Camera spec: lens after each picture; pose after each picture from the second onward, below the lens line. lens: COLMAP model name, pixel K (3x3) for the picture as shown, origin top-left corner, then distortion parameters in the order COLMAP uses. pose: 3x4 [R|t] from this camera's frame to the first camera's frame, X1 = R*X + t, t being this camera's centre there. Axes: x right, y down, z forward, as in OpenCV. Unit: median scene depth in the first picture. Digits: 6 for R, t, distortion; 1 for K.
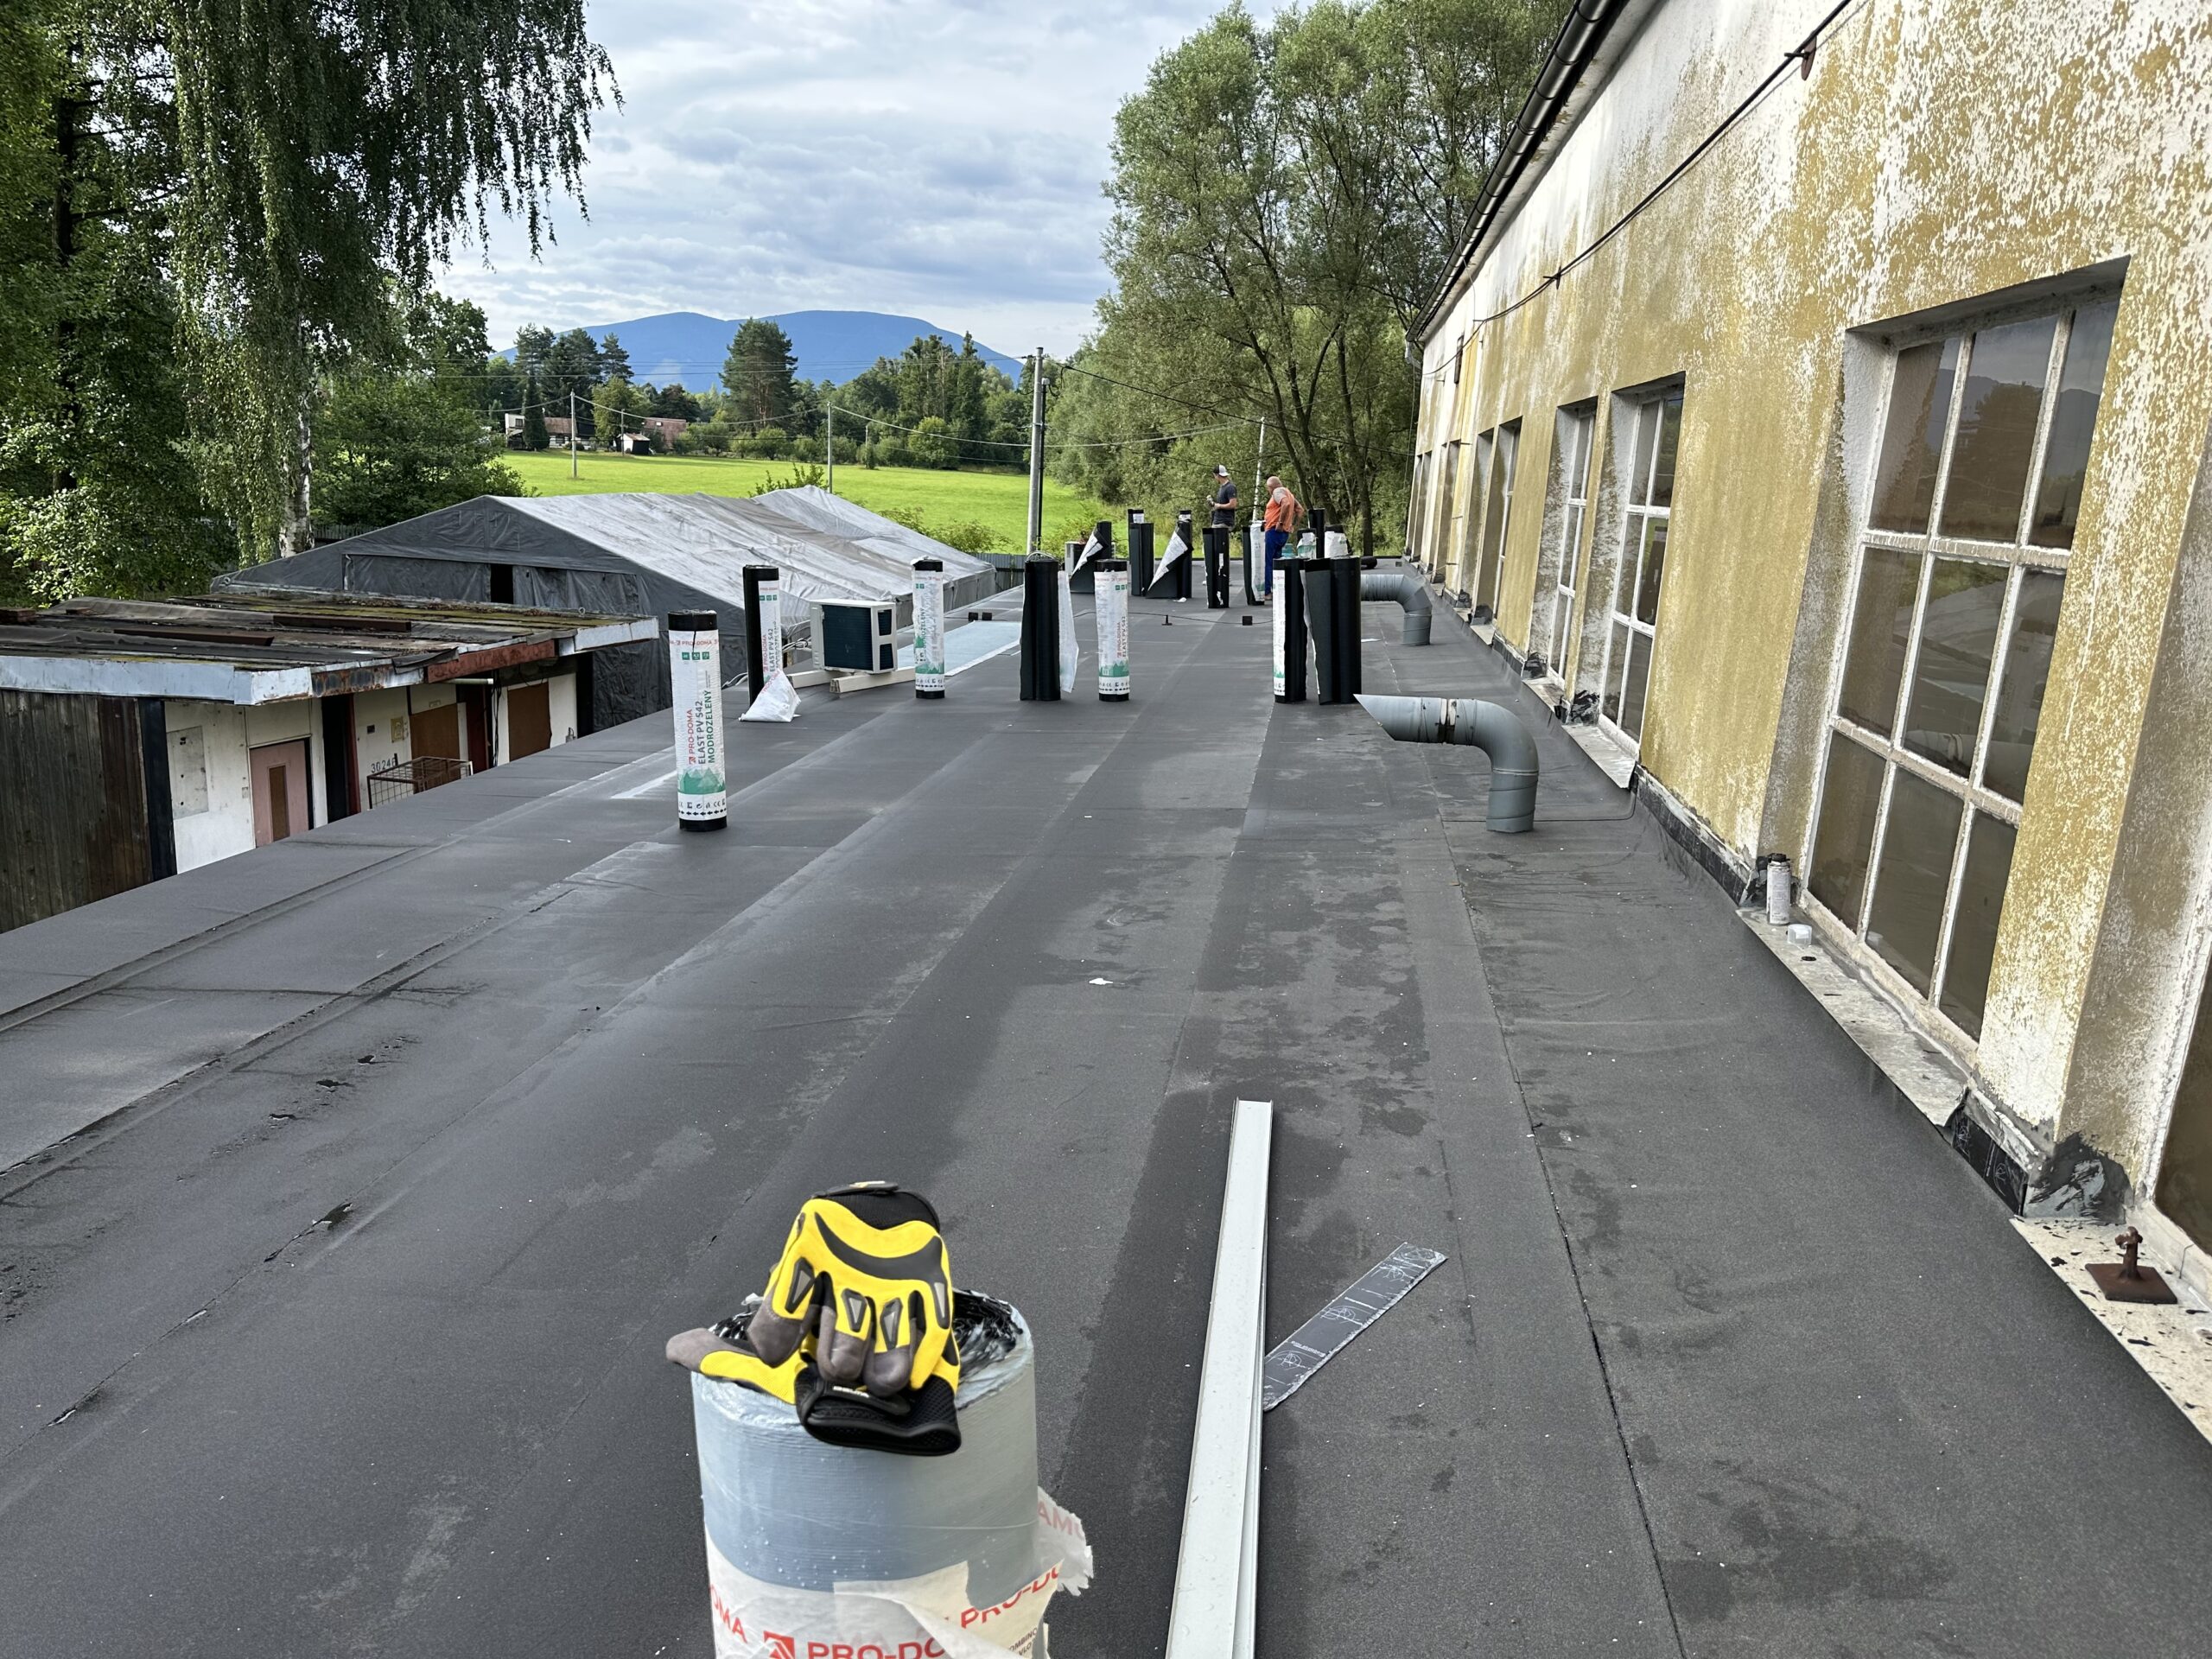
lens RADIAL K [[1534.6, 0, 1106.0], [0, 1534.6, 829.5], [0, 0, 1]] dist [0.141447, -0.191085]
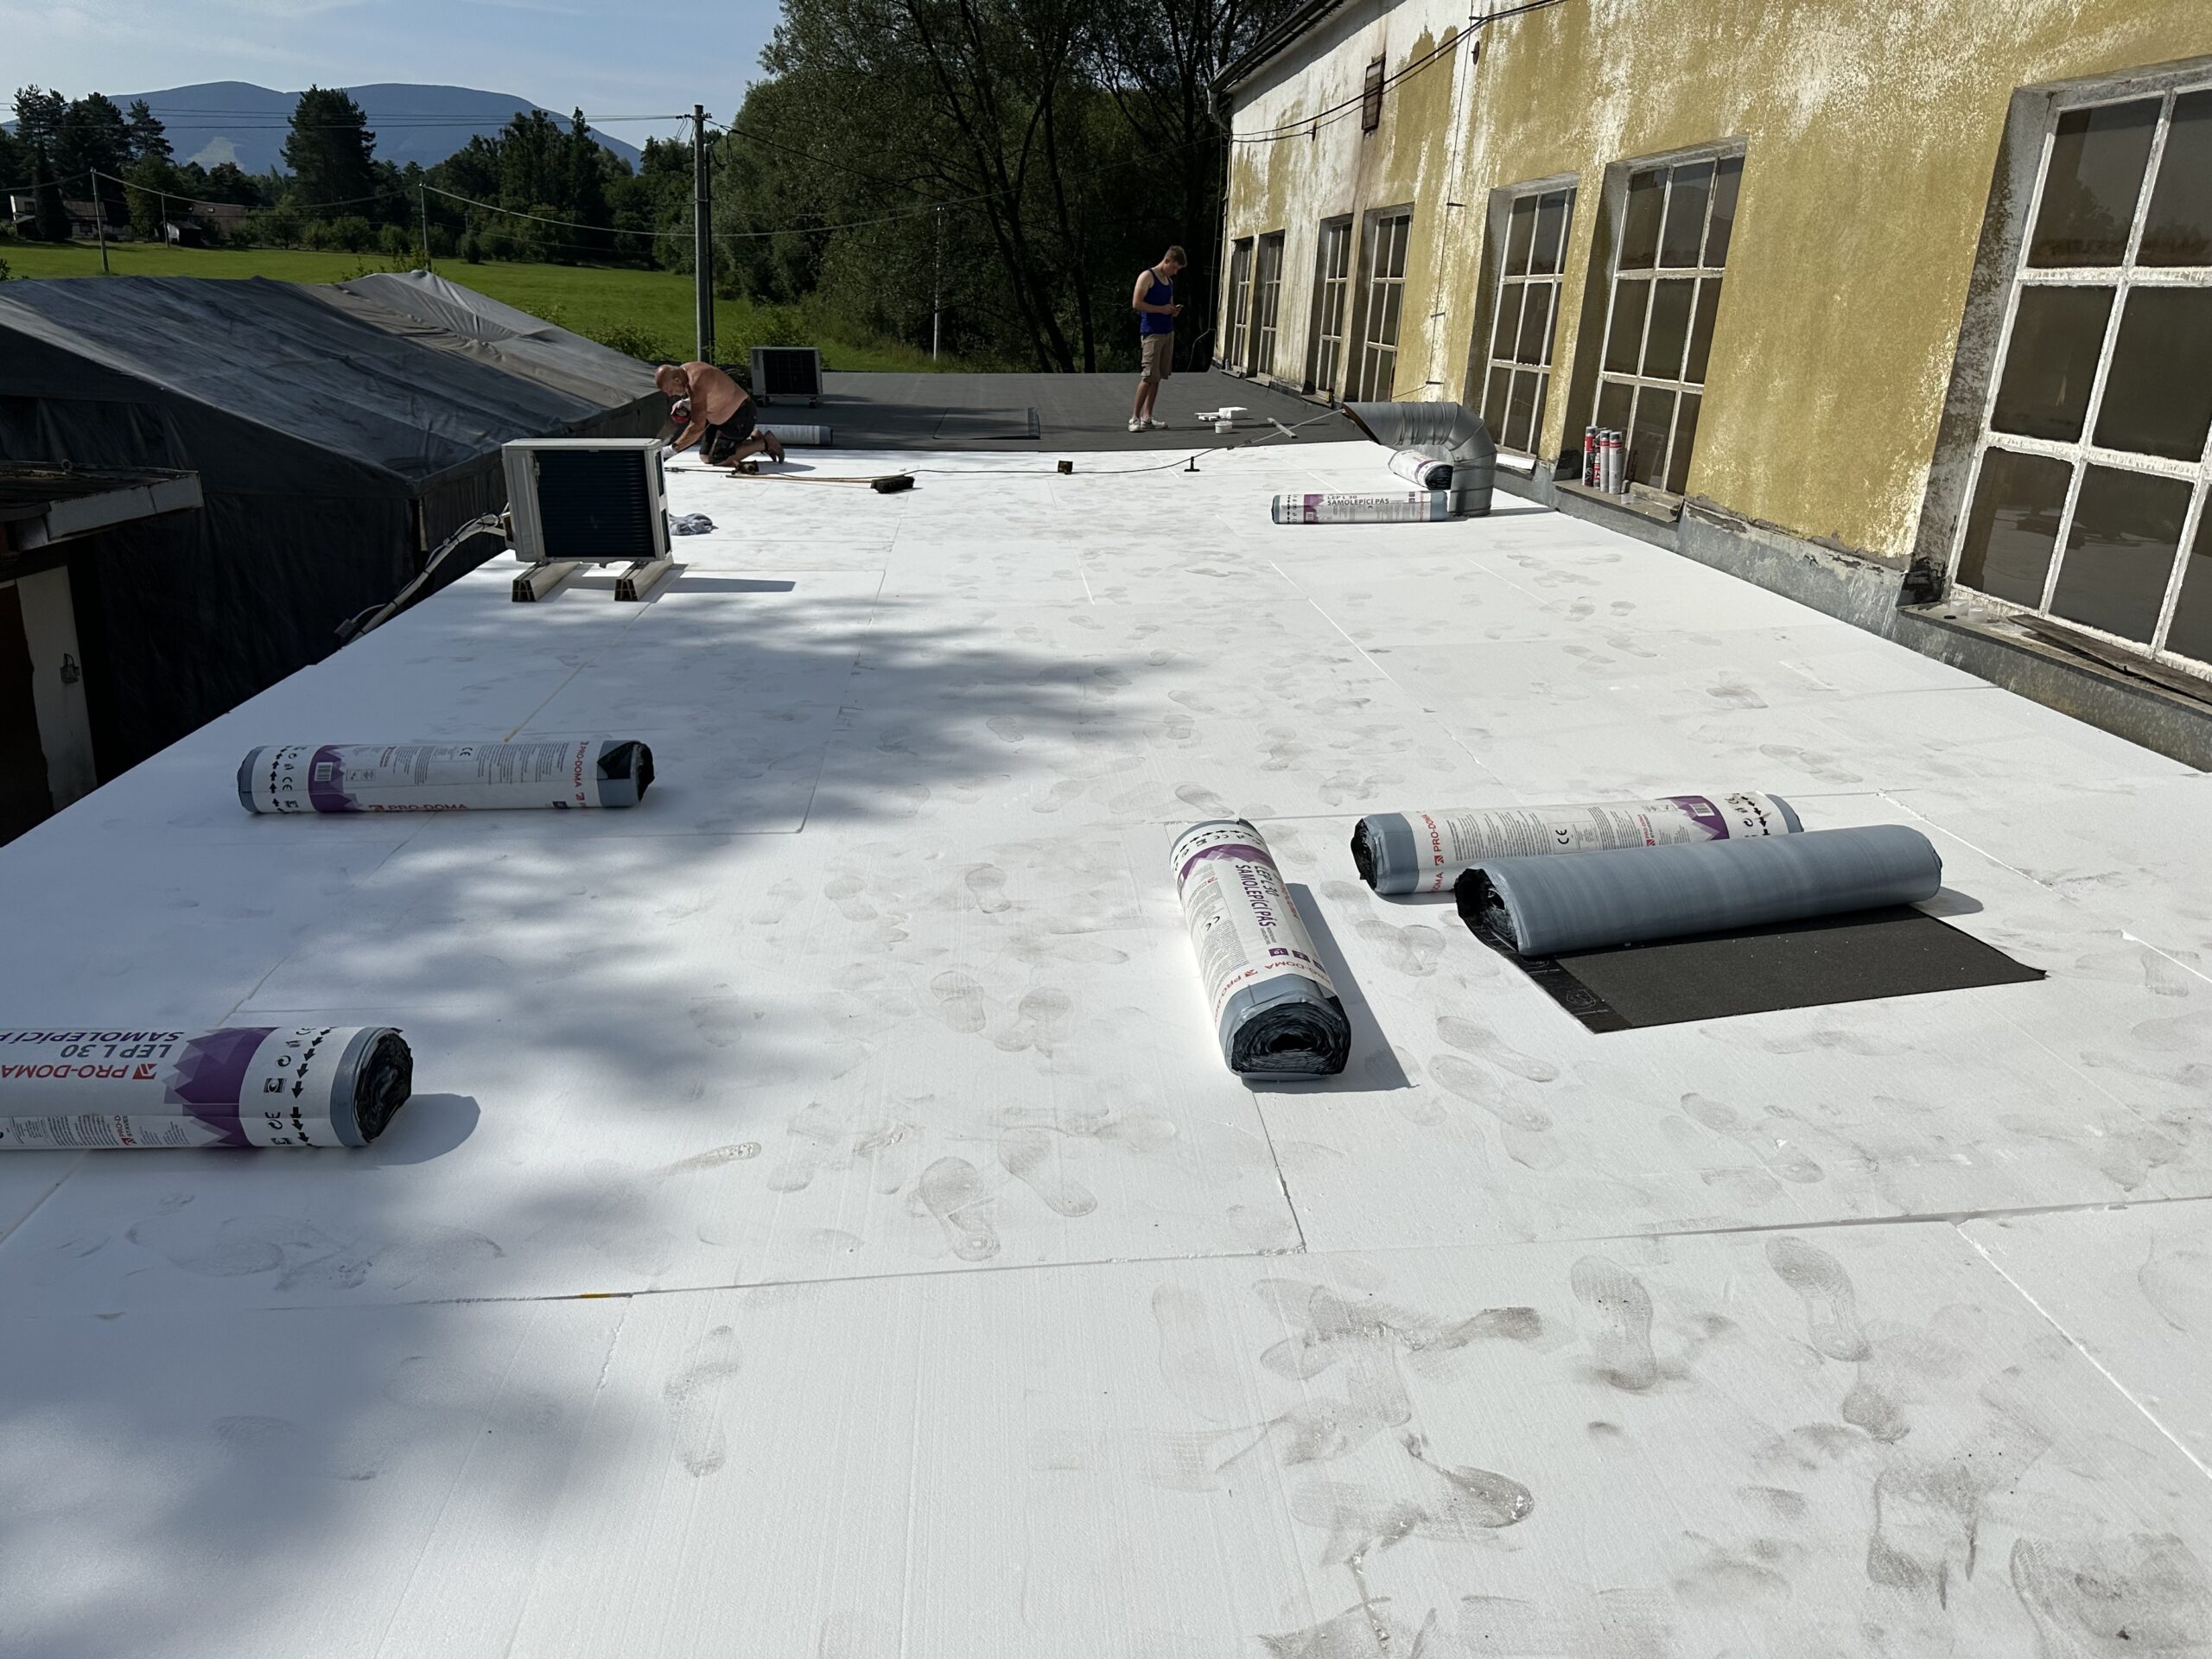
lens RADIAL K [[1559.5, 0, 1119.5], [0, 1559.5, 828.4], [0, 0, 1]] dist [-0.008423, 0.010025]
pose [[0.974400, -0.065675, 0.215017, -0.060332], [0.040451, 0.991988, 0.119680, -0.046006], [-0.221154, -0.107919, 0.969249, 0.247278]]
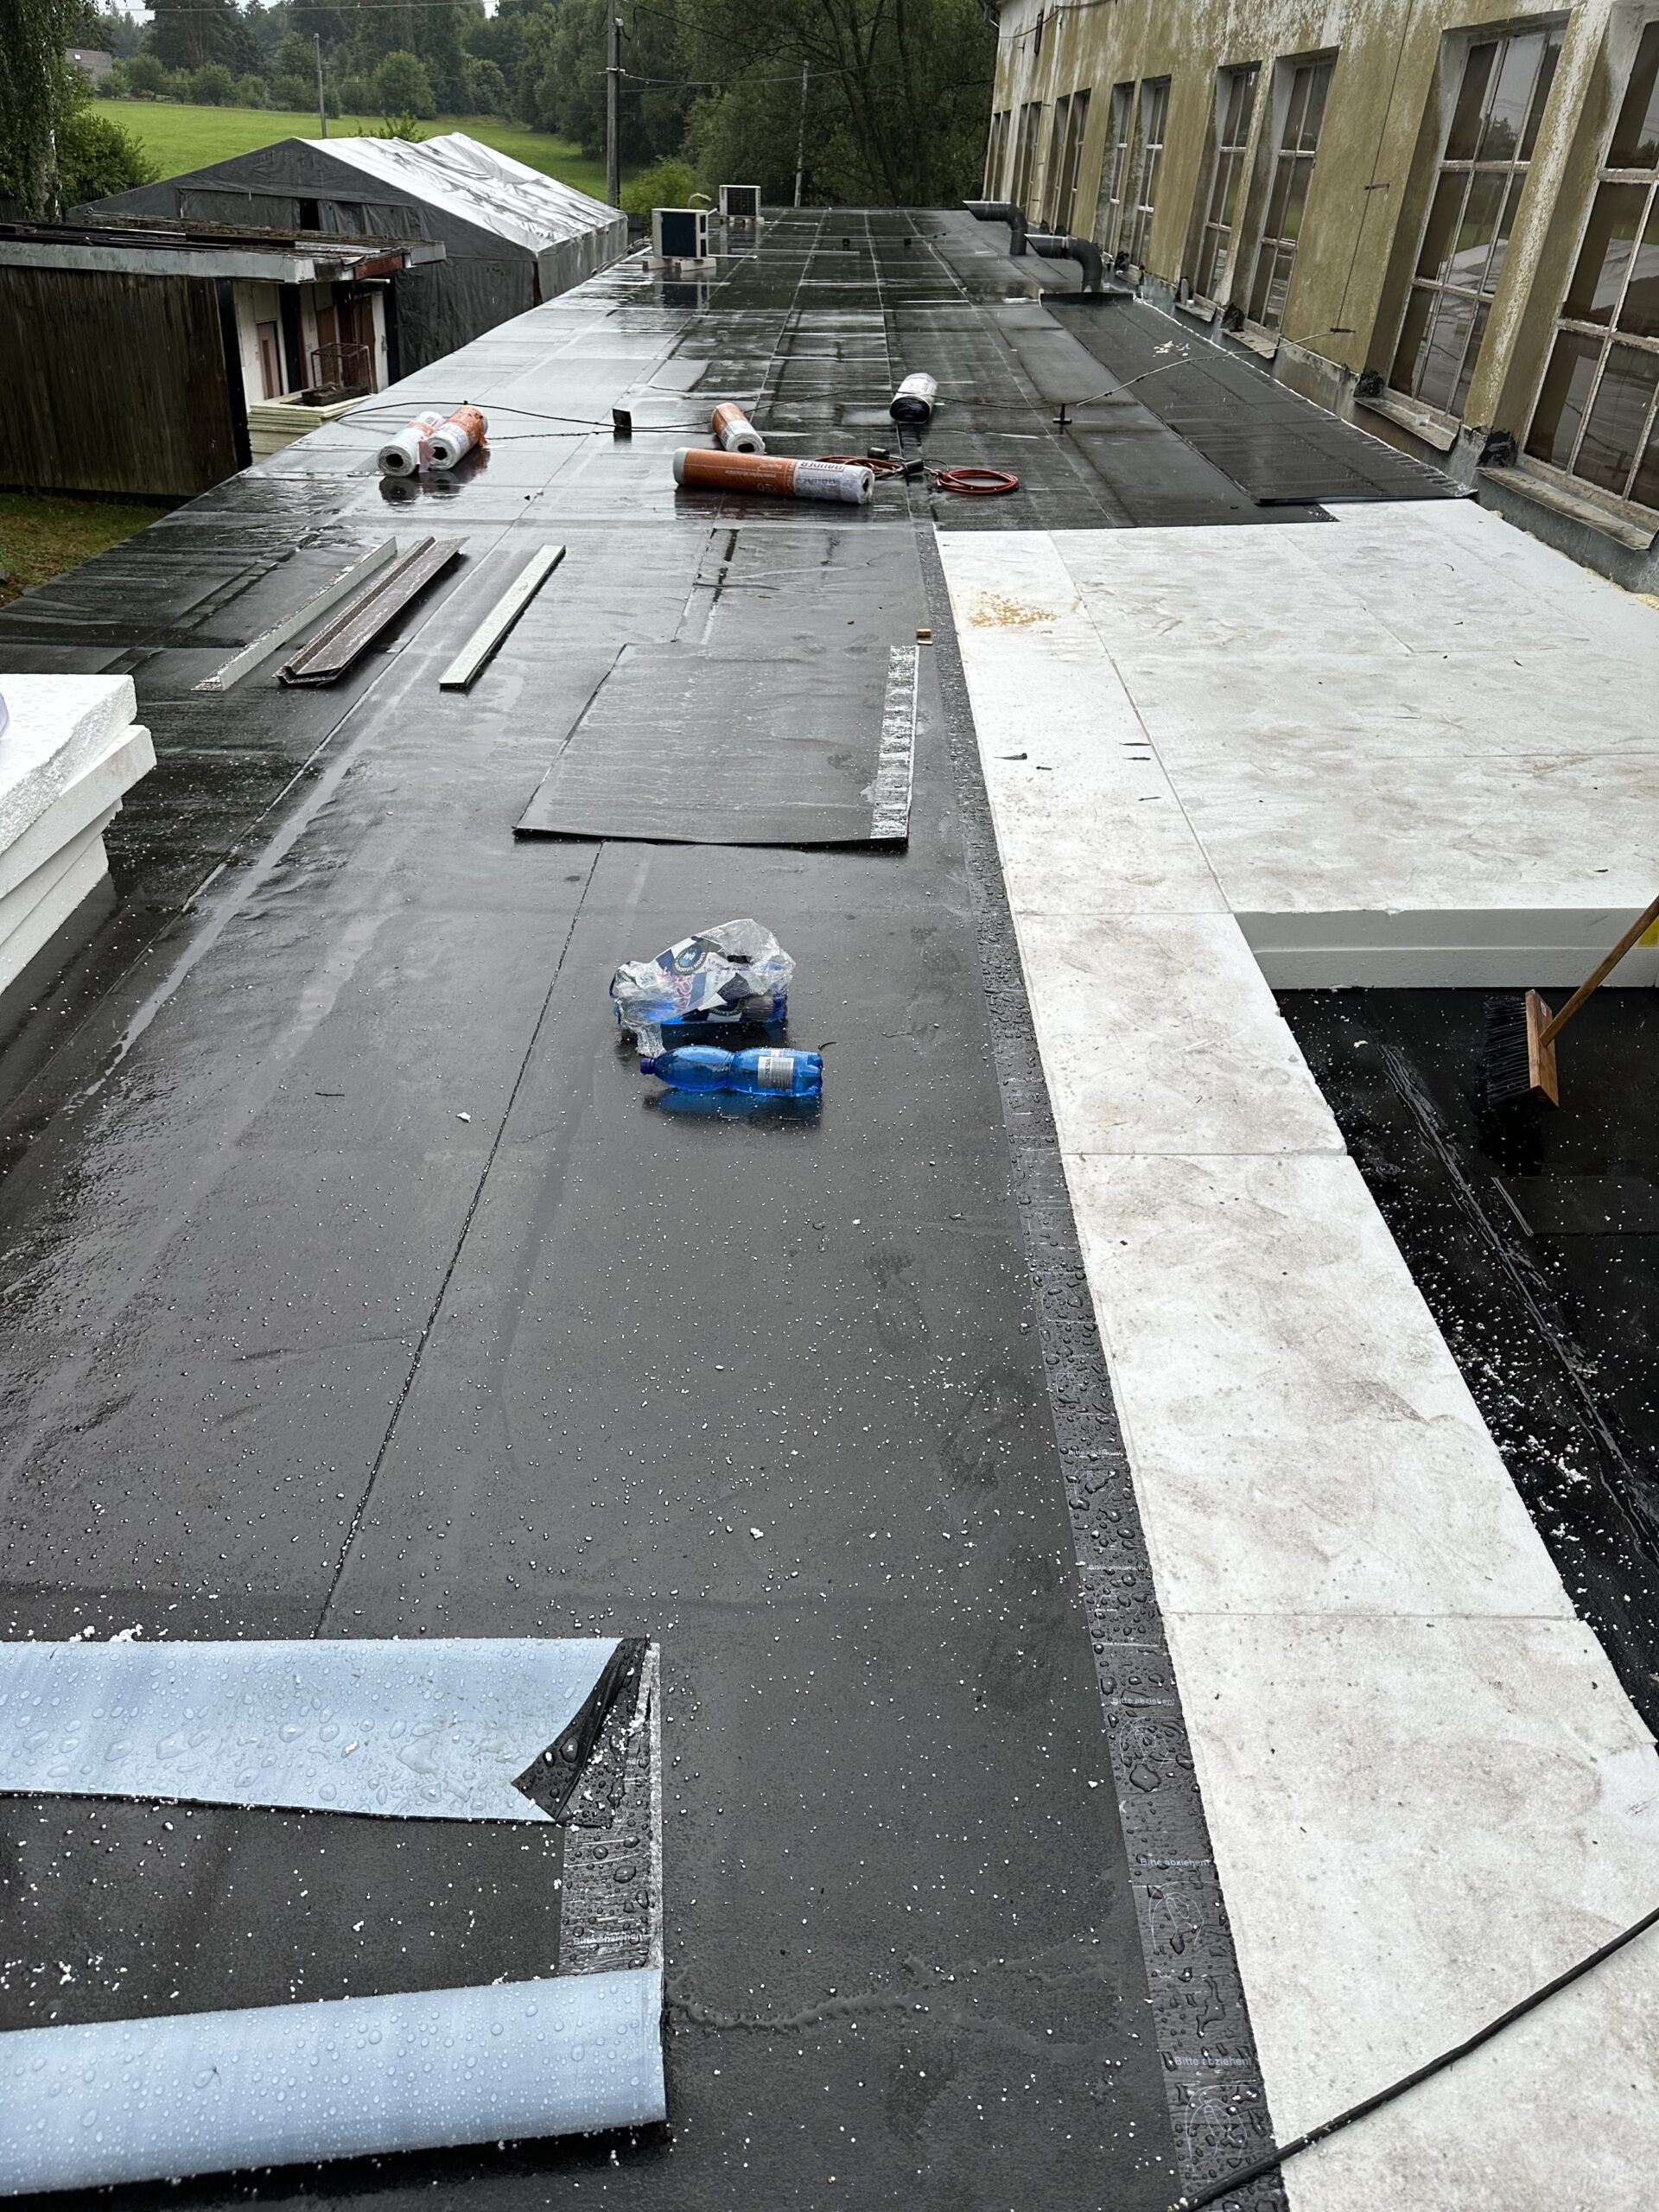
lens RADIAL K [[1559.5, 0, 829.5], [0, 1559.5, 1106.0], [0, 0, 1]] dist [-0.008423, 0.010025]
pose [[0.991067, -0.054786, 0.121593, -0.144236], [0.012150, 0.945027, 0.326767, 0.113846], [-0.132811, -0.322370, 0.937251, -0.461508]]
